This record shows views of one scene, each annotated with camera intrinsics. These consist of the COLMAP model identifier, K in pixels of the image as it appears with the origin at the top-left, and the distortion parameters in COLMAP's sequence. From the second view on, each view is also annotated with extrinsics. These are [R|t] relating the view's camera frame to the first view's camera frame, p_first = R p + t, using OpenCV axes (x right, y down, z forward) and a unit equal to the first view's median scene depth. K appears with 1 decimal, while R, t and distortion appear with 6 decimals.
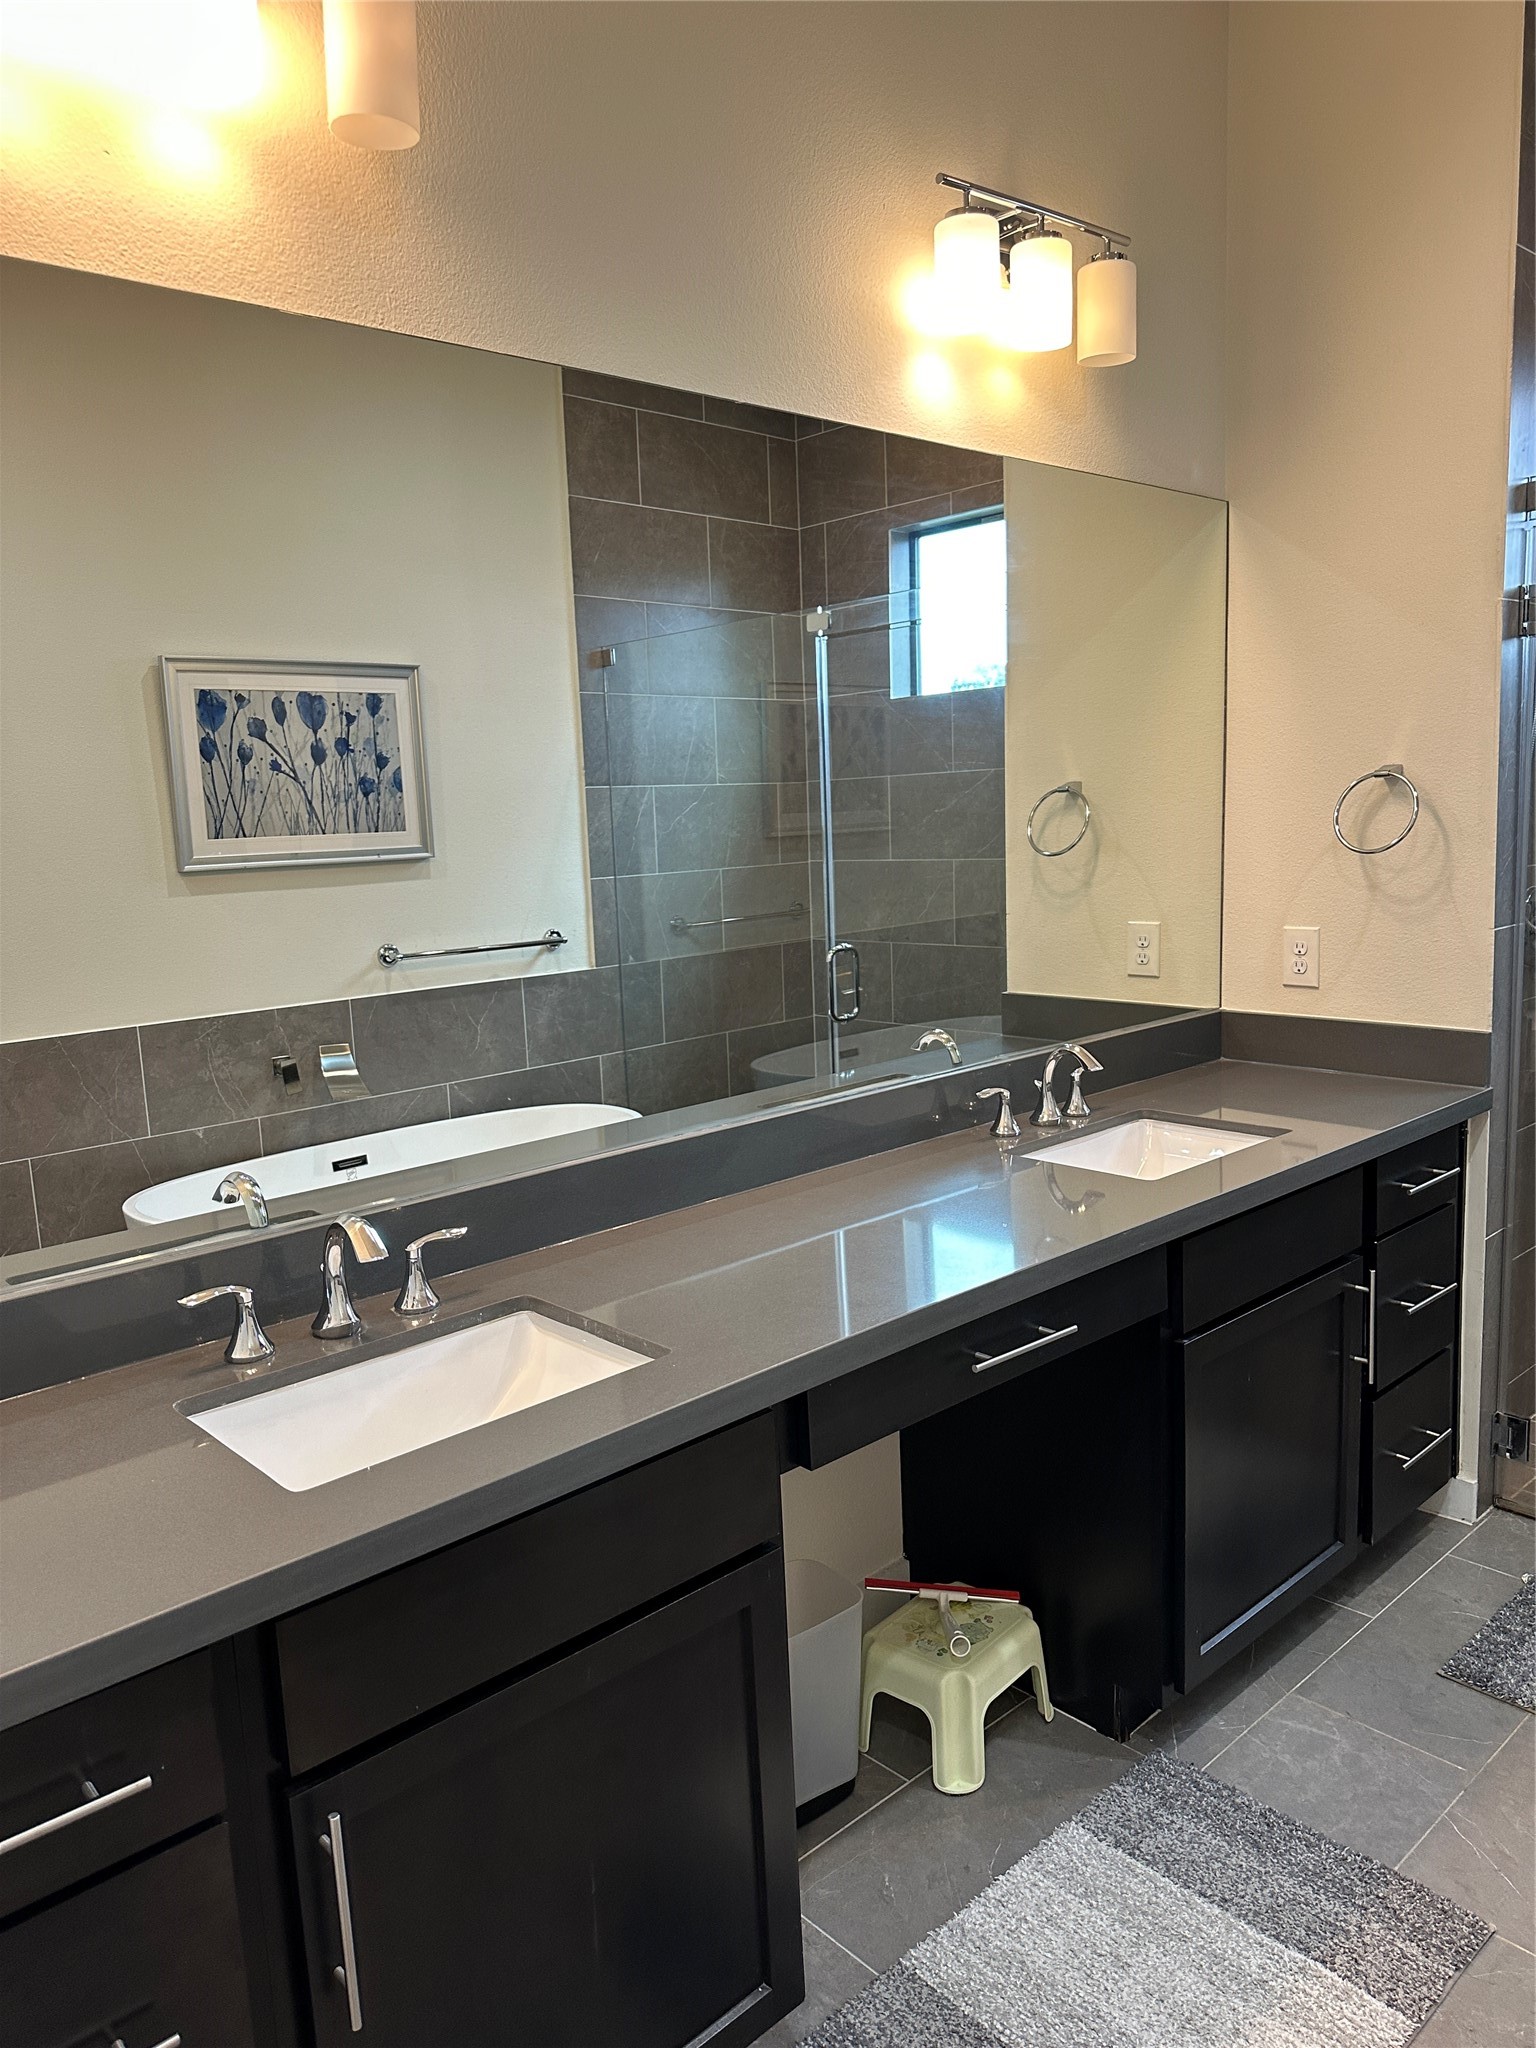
lens RADIAL K [[1455.0, 0, 776.4], [0, 1455.0, 1037.2], [0, 0, 1]] dist [0.053915, -0.065453]
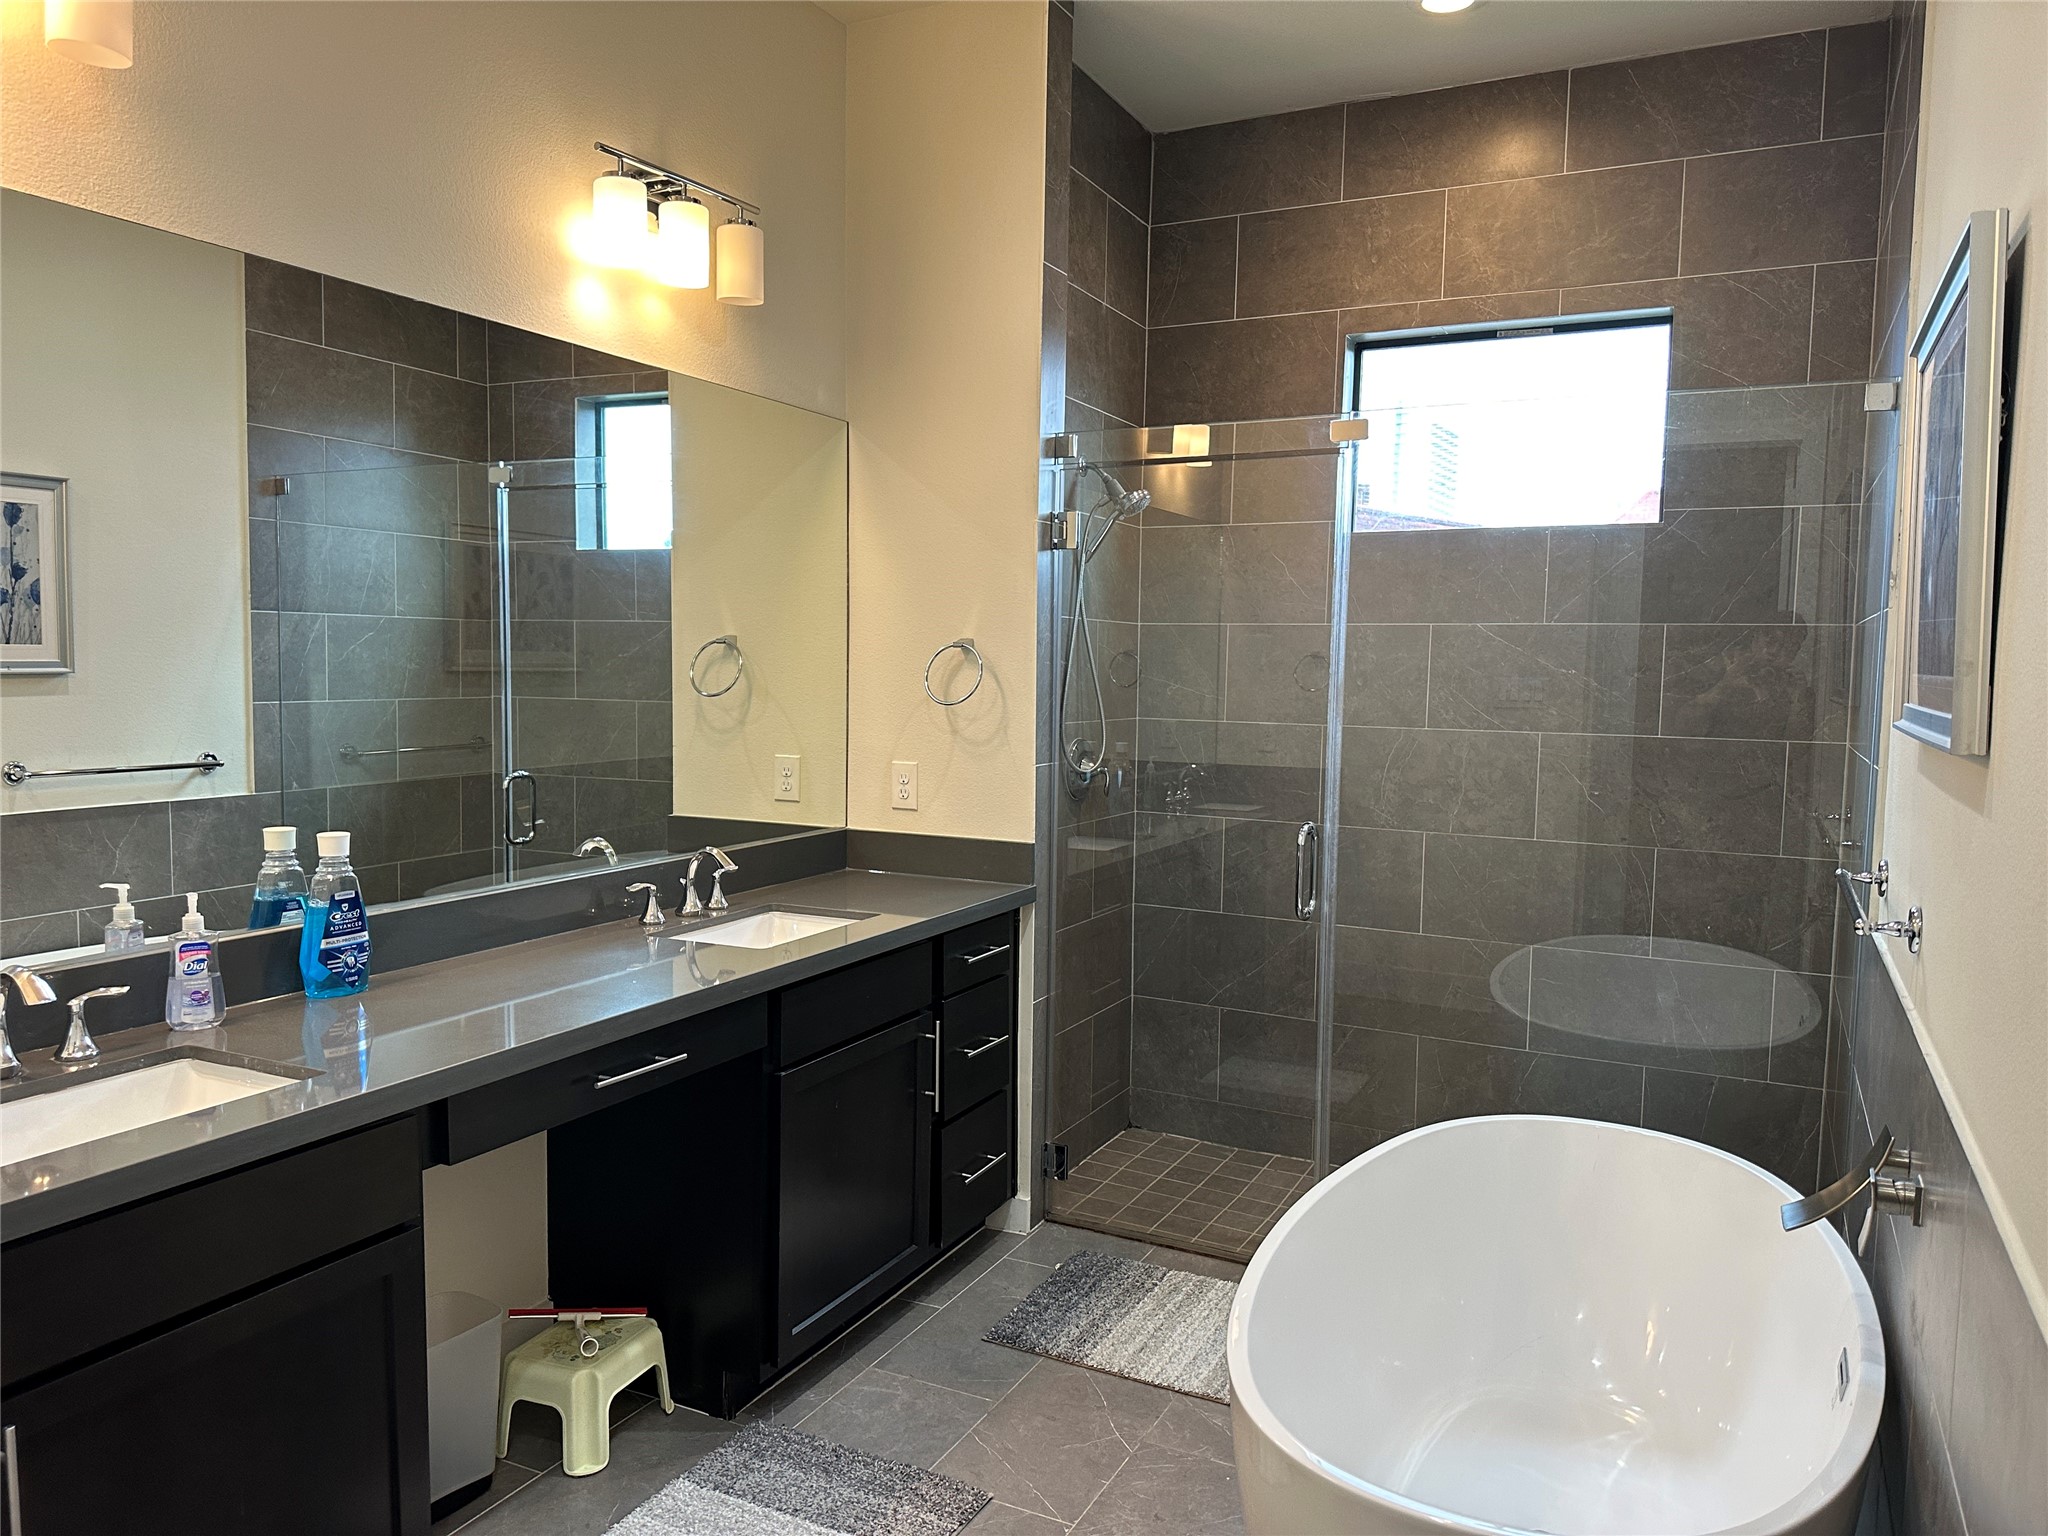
lens RADIAL K [[1455.0, 0, 1026.0], [0, 1455.0, 780.1], [0, 0, 1]] dist [0.053915, -0.065453]
pose [[0.934534, 0.024575, 0.355025, 0.018814], [0.003175, 0.996997, -0.077372, 0.043112], [-0.355860, 0.073434, 0.931650, -0.217886]]
